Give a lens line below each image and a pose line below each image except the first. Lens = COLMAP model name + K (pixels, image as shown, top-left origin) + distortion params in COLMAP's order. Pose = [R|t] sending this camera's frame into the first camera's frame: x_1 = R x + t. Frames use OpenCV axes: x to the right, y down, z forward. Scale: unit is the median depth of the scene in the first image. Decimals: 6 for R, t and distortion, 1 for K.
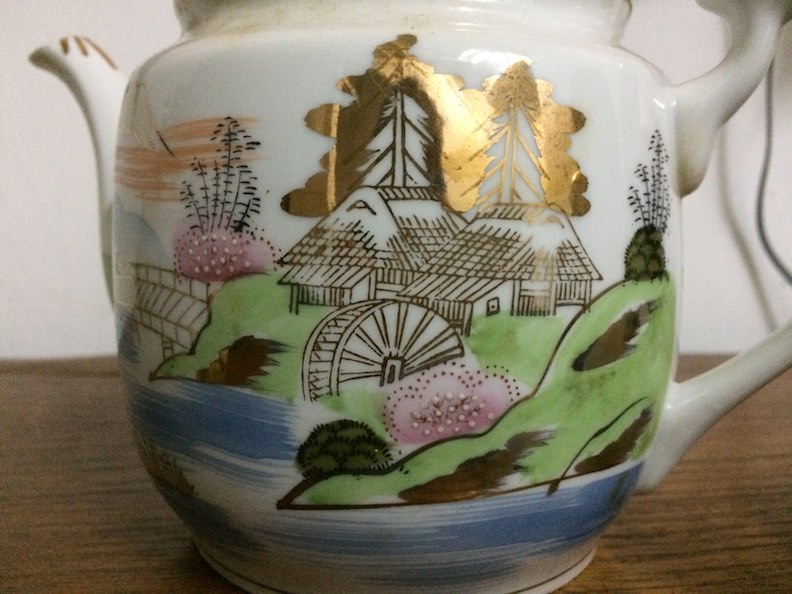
lens RADIAL K [[665.9, 0, 397.0], [0, 665.9, 302.1], [0, 0, 1]] dist [0.036895, 0.001343]
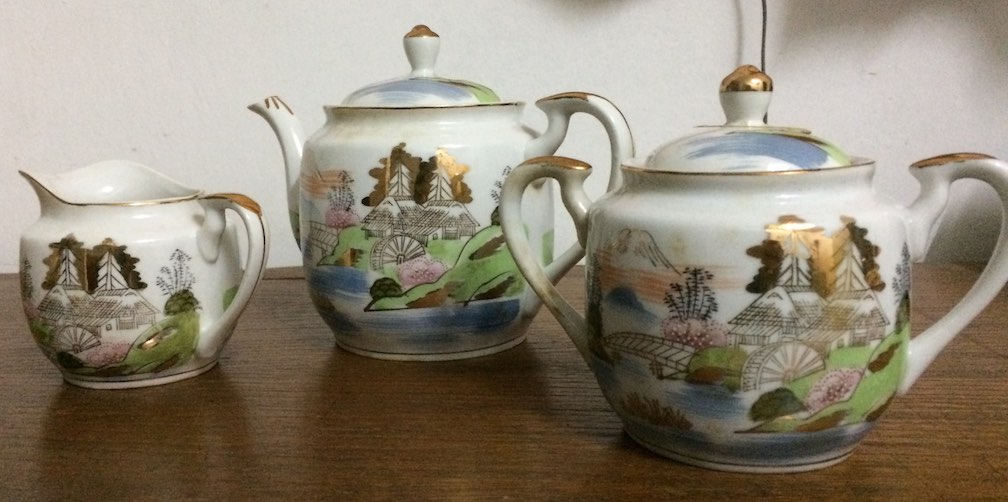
lens RADIAL K [[924.5, 0, 503.6], [0, 924.5, 248.0], [0, 0, 1]] dist [-0.006069, -0.000743]
pose [[0.993308, -0.010994, -0.114971, 0.865955], [0.014737, 0.999387, 0.031753, -0.064201], [0.114551, -0.033235, 0.992861, -2.811255]]
